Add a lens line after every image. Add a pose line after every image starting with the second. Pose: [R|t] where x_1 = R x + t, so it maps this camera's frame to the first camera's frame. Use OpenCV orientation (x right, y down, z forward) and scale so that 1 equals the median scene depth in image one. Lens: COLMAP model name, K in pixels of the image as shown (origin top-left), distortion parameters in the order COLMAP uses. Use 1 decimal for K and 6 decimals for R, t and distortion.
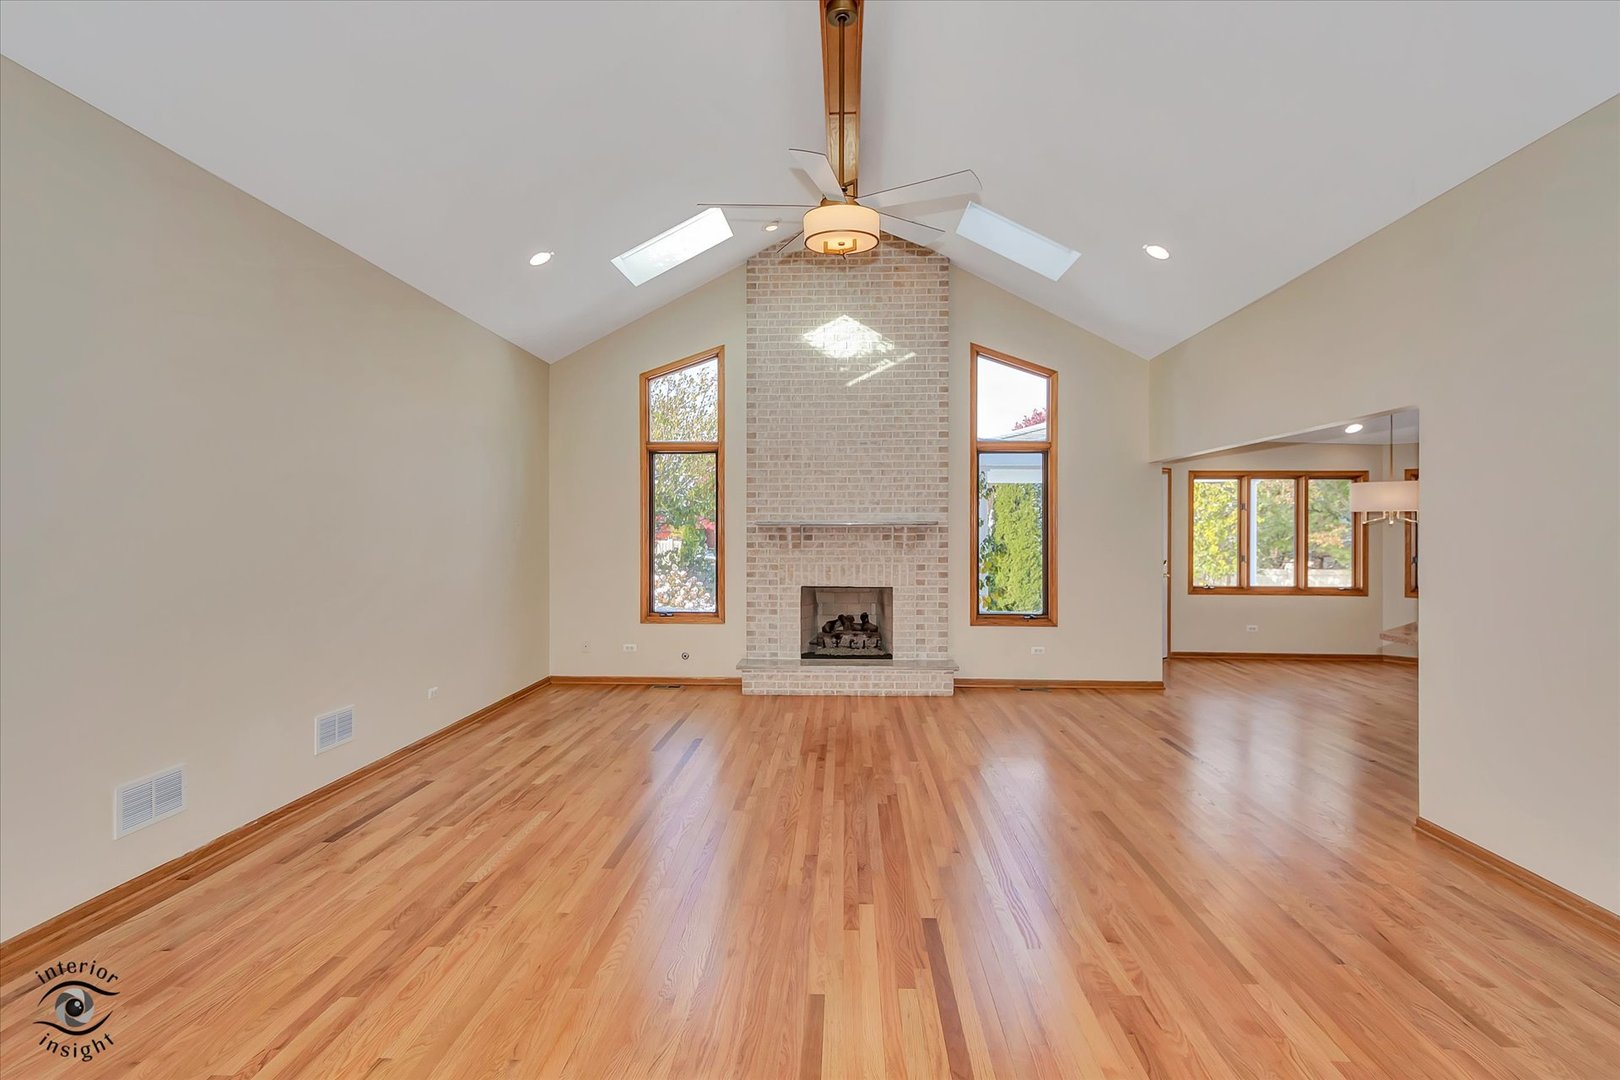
lens RADIAL K [[842.3, 0, 810.1], [0, 842.3, 532.1], [0, 0, 1]] dist [0.000334, -0.000126]
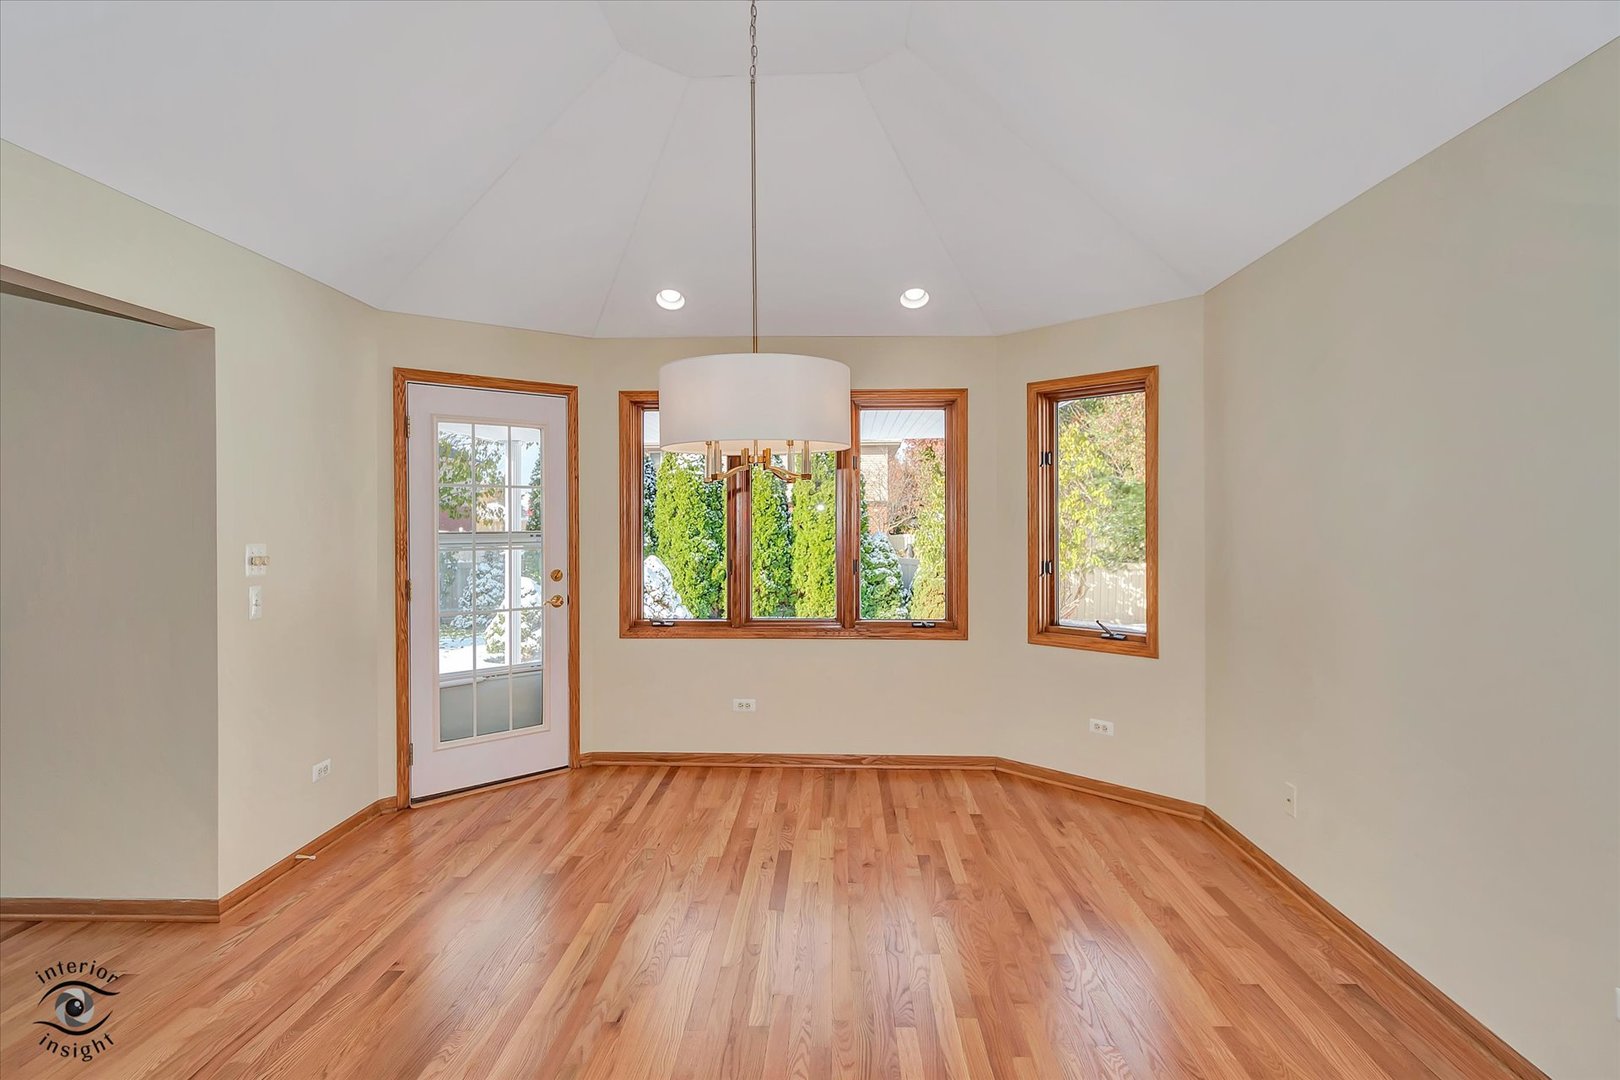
lens RADIAL K [[842.3, 0, 810.1], [0, 842.3, 532.1], [0, 0, 1]] dist [0.000334, -0.000126]
pose [[0.999912, -0.005366, 0.012114, 0.556603], [0.005225, 0.999918, 0.011676, 0.005793], [-0.012176, -0.011611, 0.999858, 0.494185]]
